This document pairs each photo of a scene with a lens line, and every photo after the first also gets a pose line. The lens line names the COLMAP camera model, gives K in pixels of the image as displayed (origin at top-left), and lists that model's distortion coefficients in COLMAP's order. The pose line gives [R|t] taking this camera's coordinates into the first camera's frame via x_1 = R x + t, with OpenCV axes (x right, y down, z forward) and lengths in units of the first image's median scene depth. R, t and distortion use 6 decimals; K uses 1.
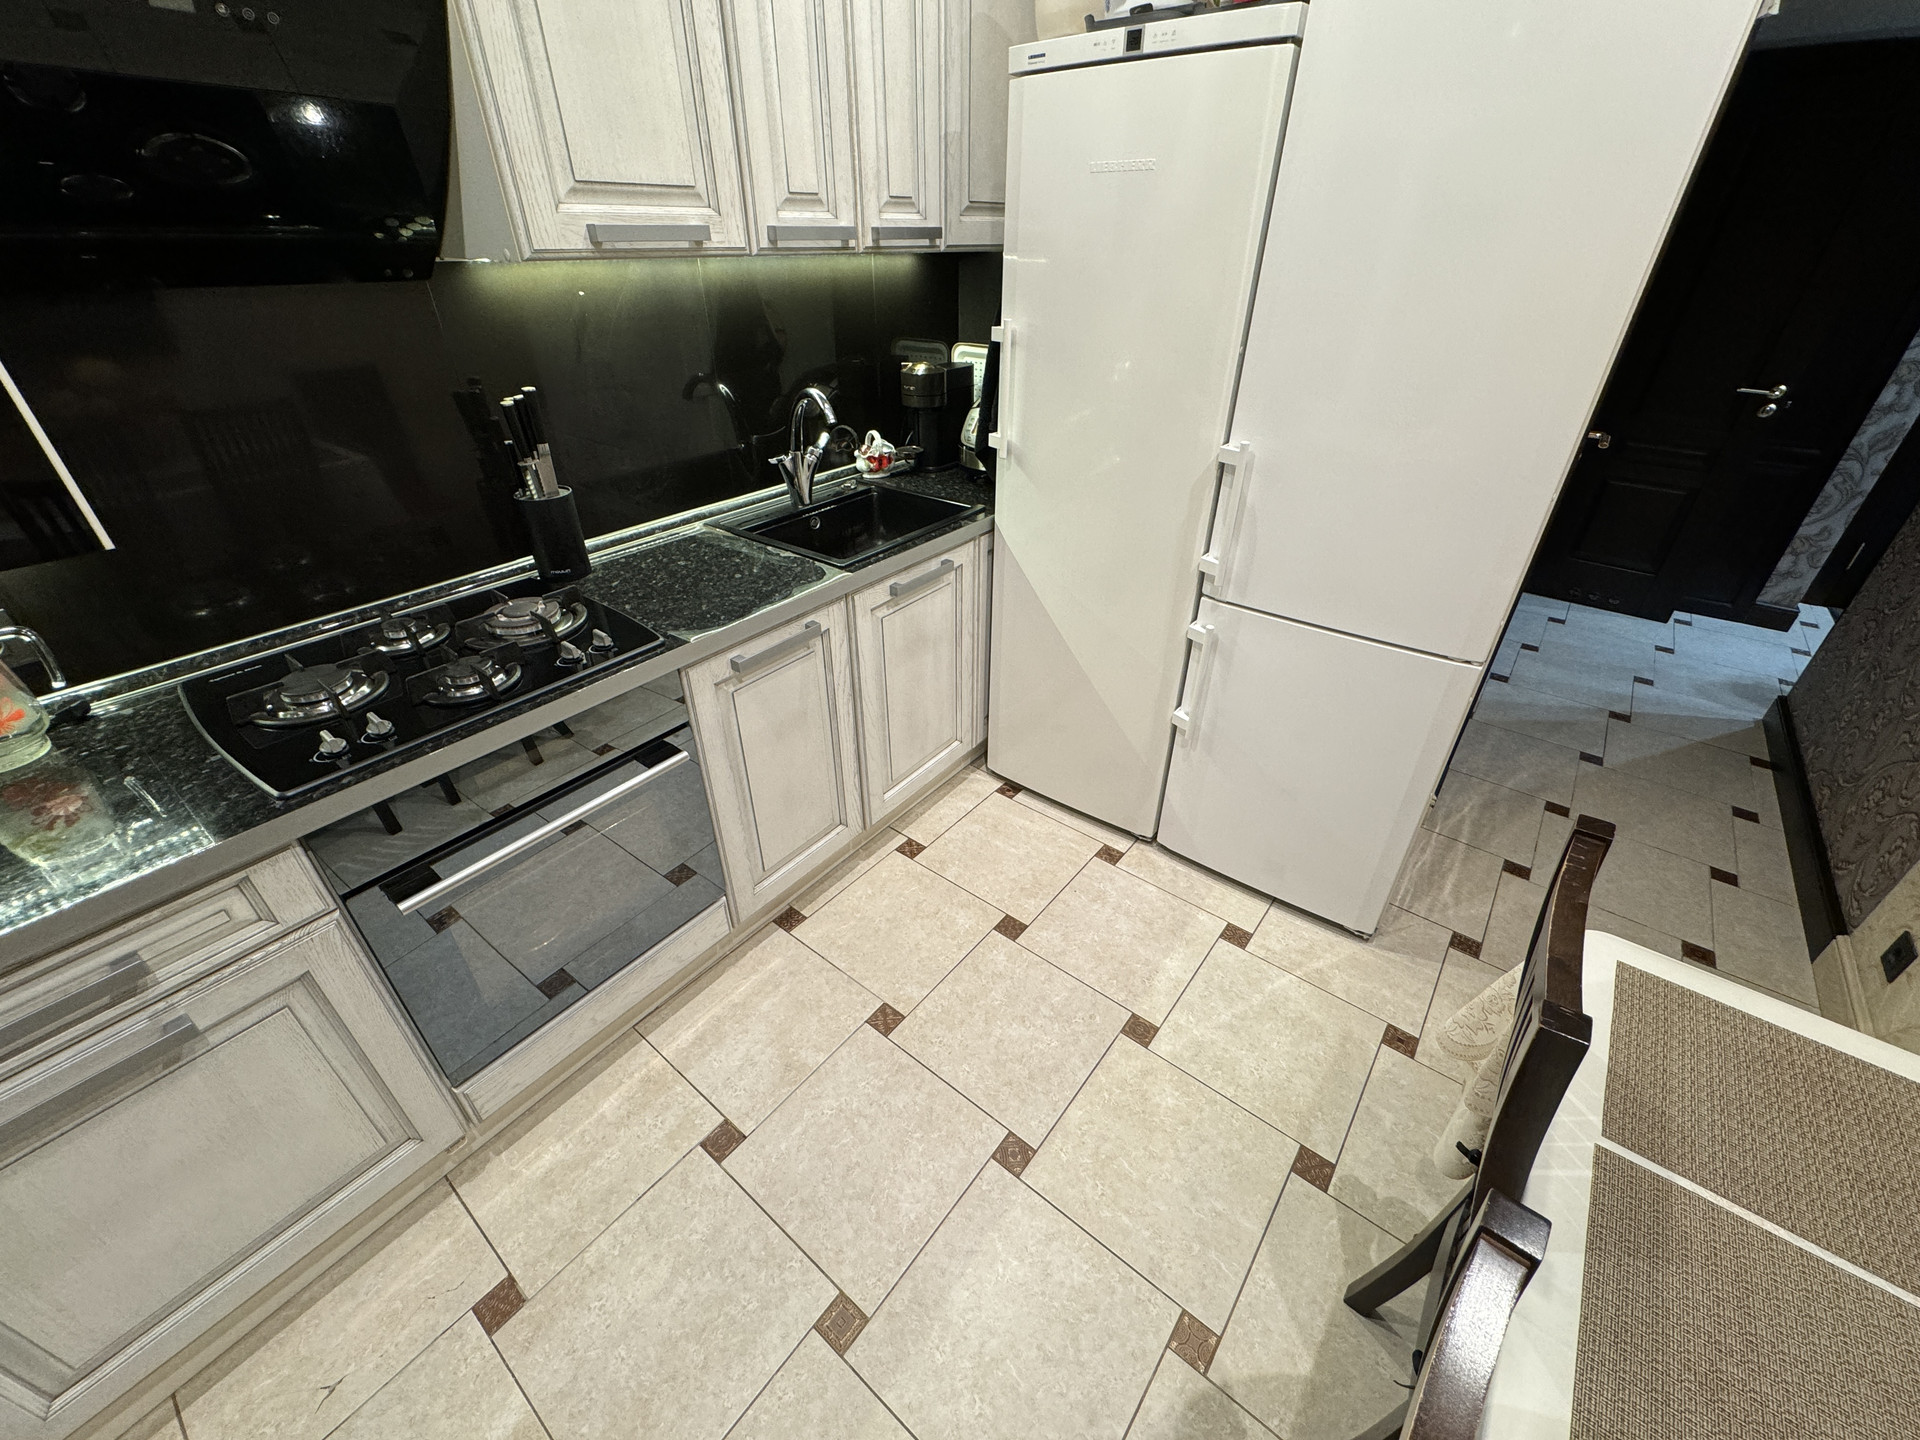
lens RADIAL K [[763.5, 0, 959.3], [0, 763.5, 713.4], [0, 0, 1]] dist [-0.001016, 0.000261]
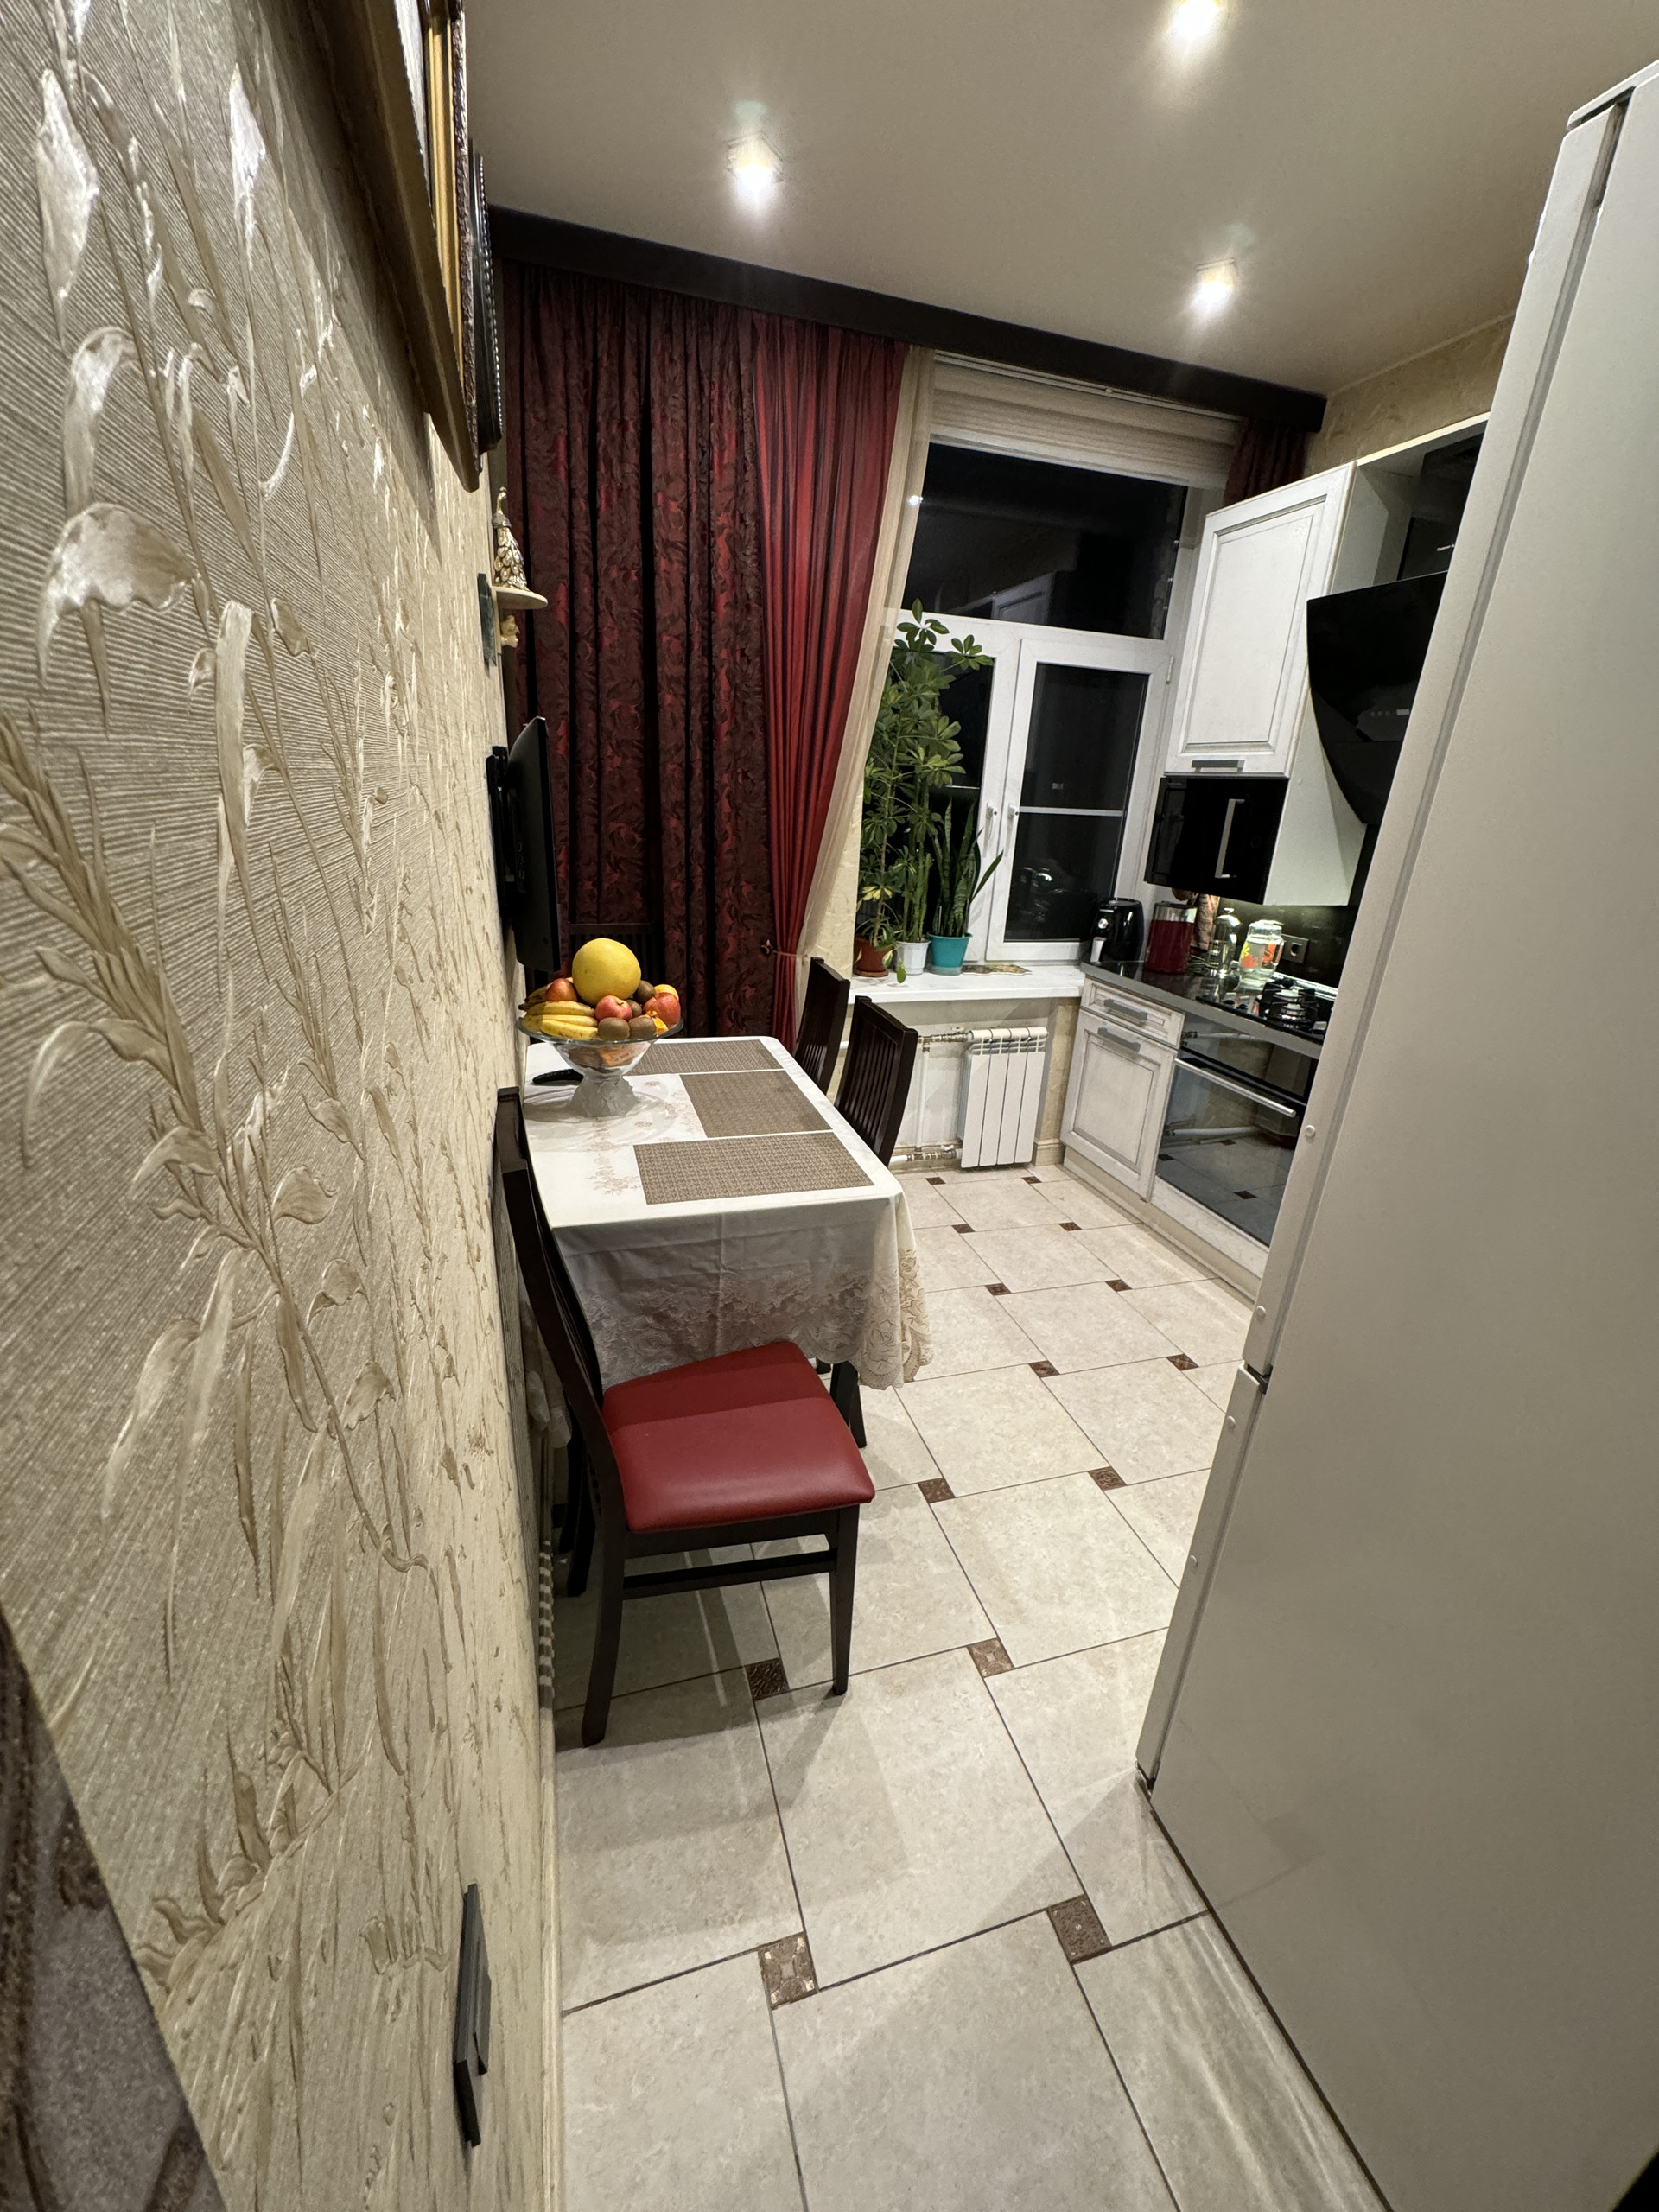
lens RADIAL K [[879.6, 0, 827.0], [0, 879.6, 1104.3], [0, 0, 1]] dist [-0.001016, 0.000261]
pose [[-0.571912, 0.251888, -0.780685, 1.663252], [-0.478913, 0.670137, 0.567061, -0.552022], [0.666002, 0.698190, -0.262627, 0.942241]]
